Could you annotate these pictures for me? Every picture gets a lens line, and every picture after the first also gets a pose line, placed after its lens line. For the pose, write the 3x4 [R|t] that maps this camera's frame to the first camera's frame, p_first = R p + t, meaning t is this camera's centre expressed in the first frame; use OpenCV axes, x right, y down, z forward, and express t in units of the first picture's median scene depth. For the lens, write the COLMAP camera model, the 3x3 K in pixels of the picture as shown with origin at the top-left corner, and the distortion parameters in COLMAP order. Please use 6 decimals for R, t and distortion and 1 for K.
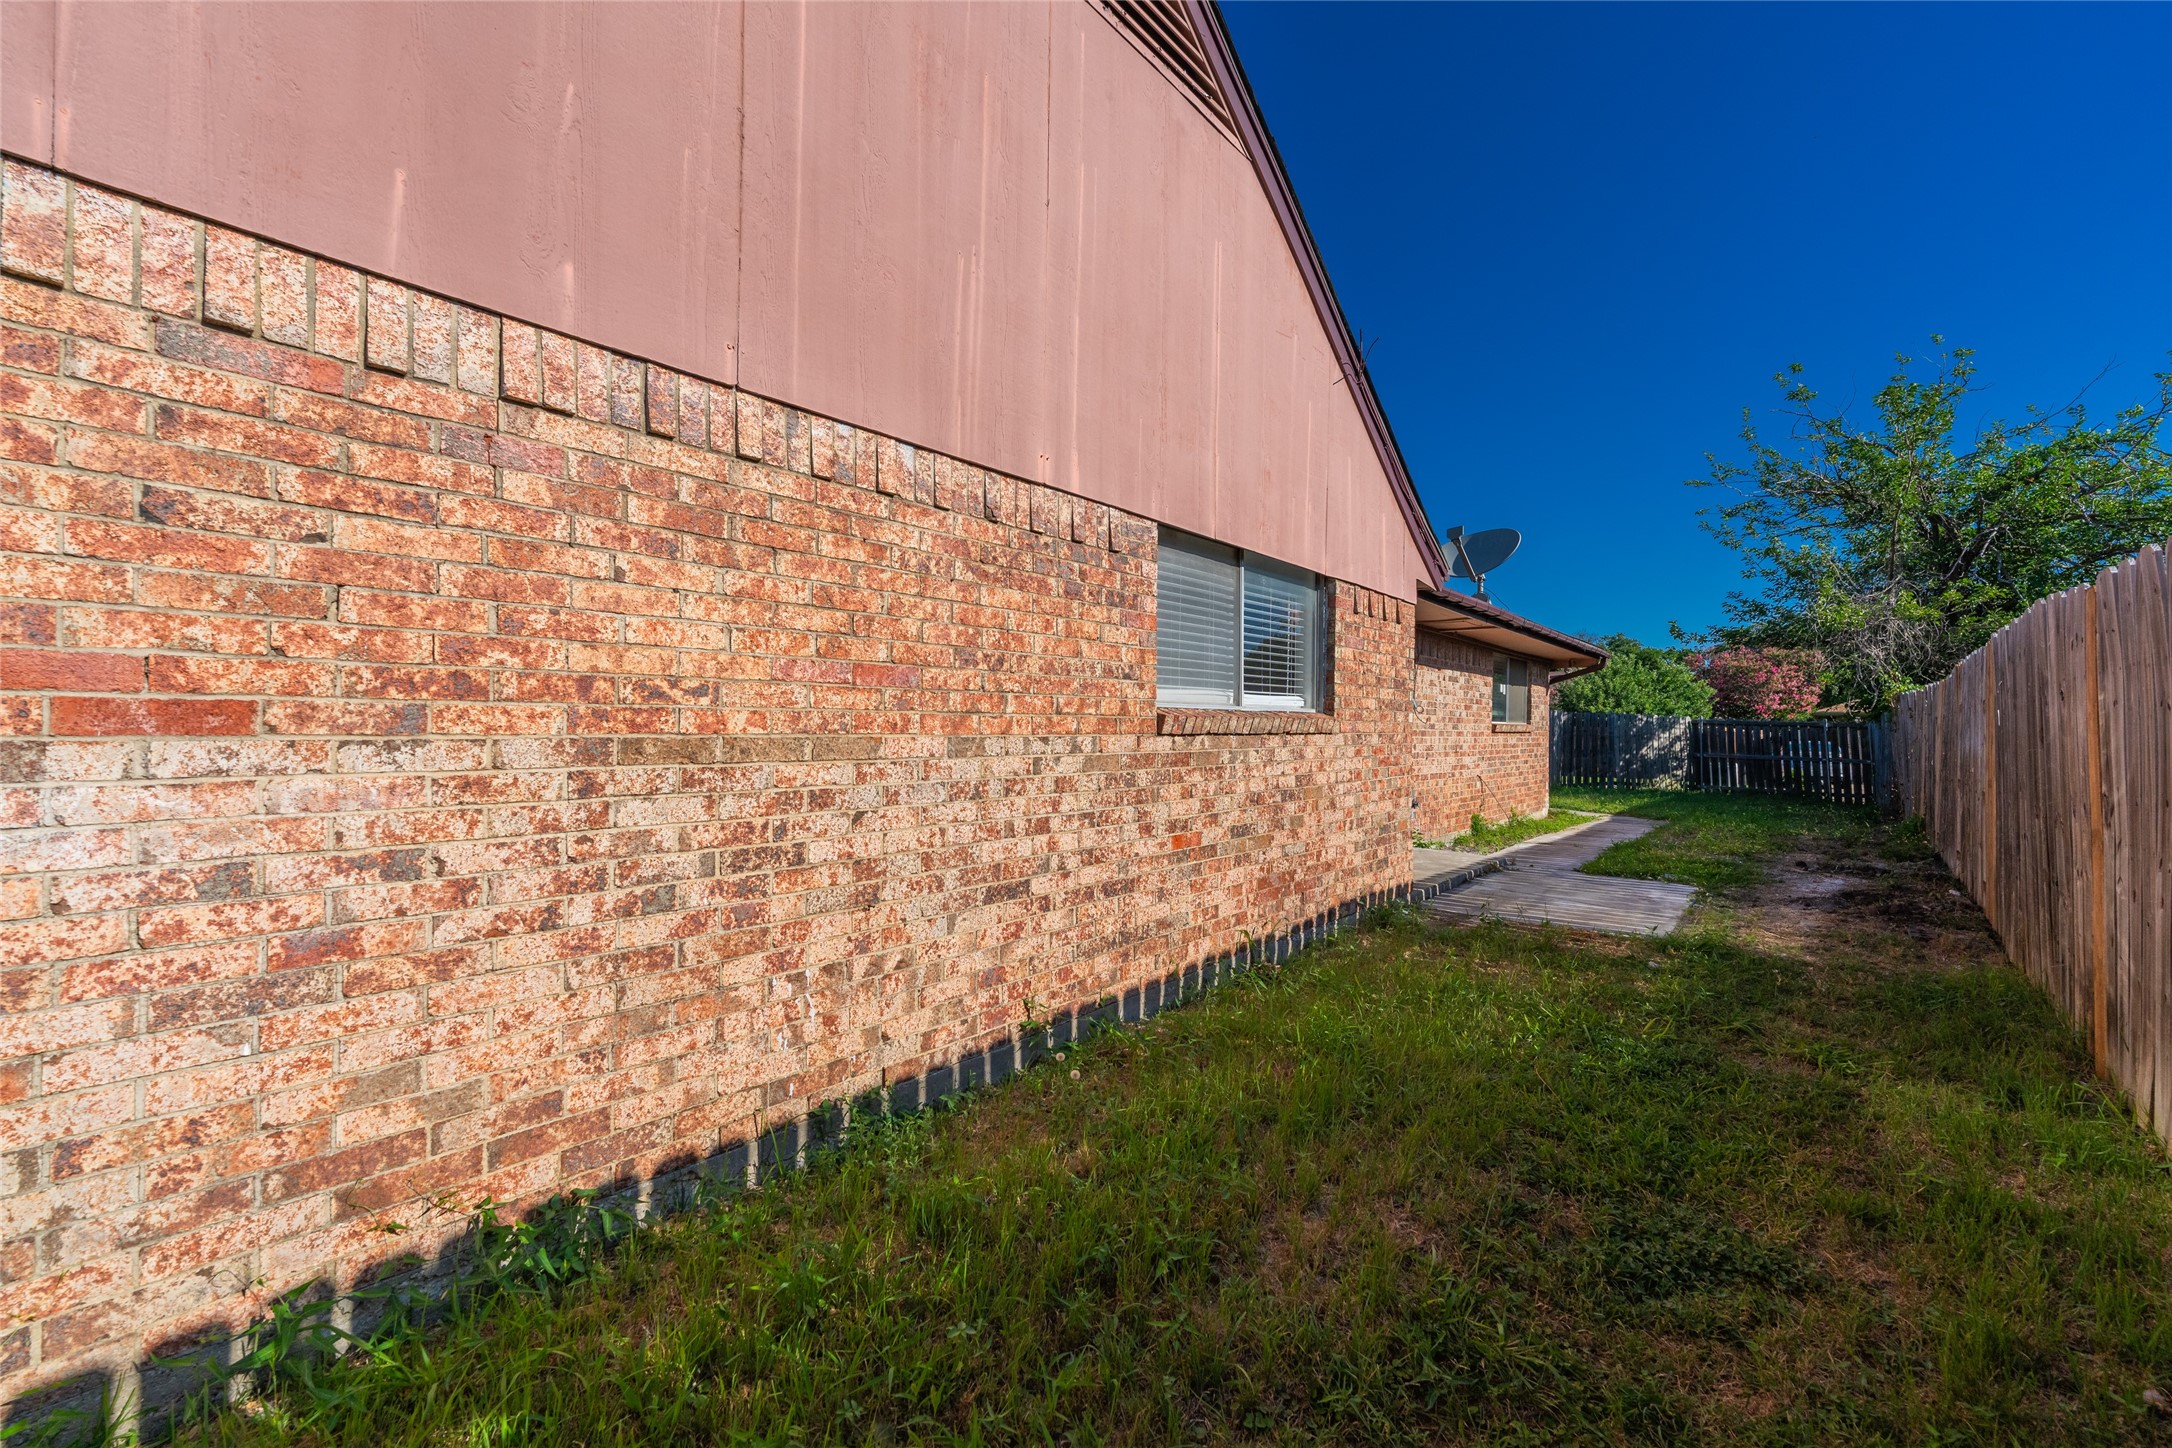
lens RADIAL K [[892.0, 0, 1086.0], [0, 892.0, 724.0], [0, 0, 1]] dist [0.027254, -0.014150]
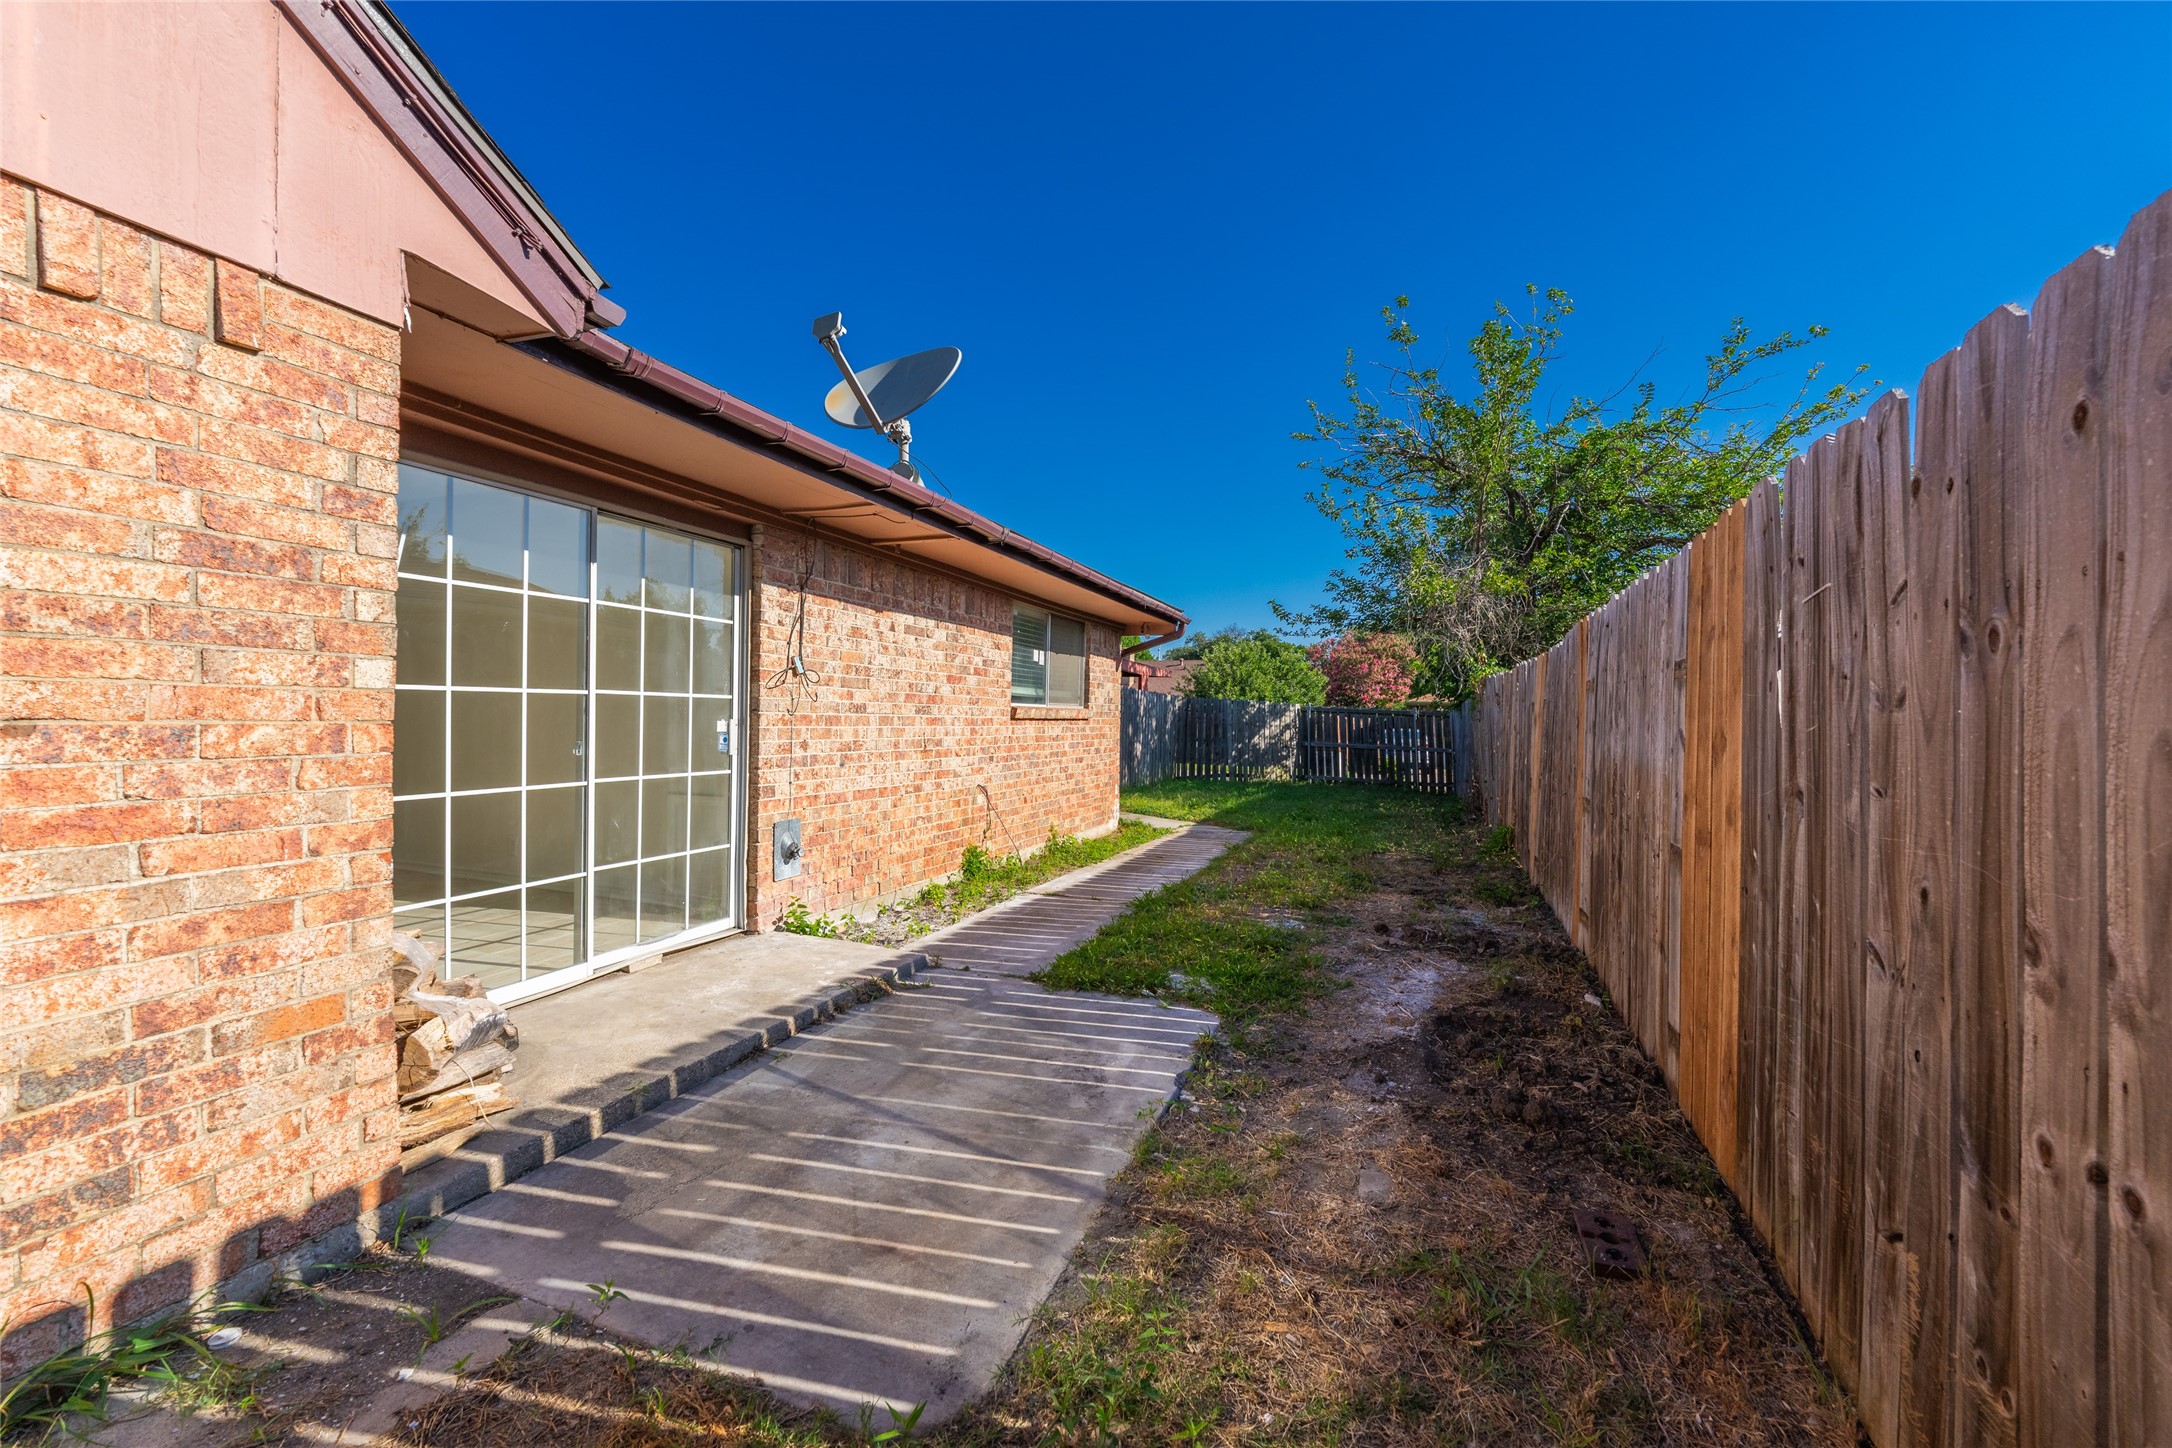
lens RADIAL K [[870.6, 0, 1083.3], [0, 870.6, 727.7], [0, 0, 1]] dist [-0.000666, -0.000248]
pose [[0.948357, 0.003465, 0.317187, 0.237413], [-0.010383, 0.999744, 0.020122, 0.001539], [-0.317036, -0.022376, 0.948150, 0.290449]]
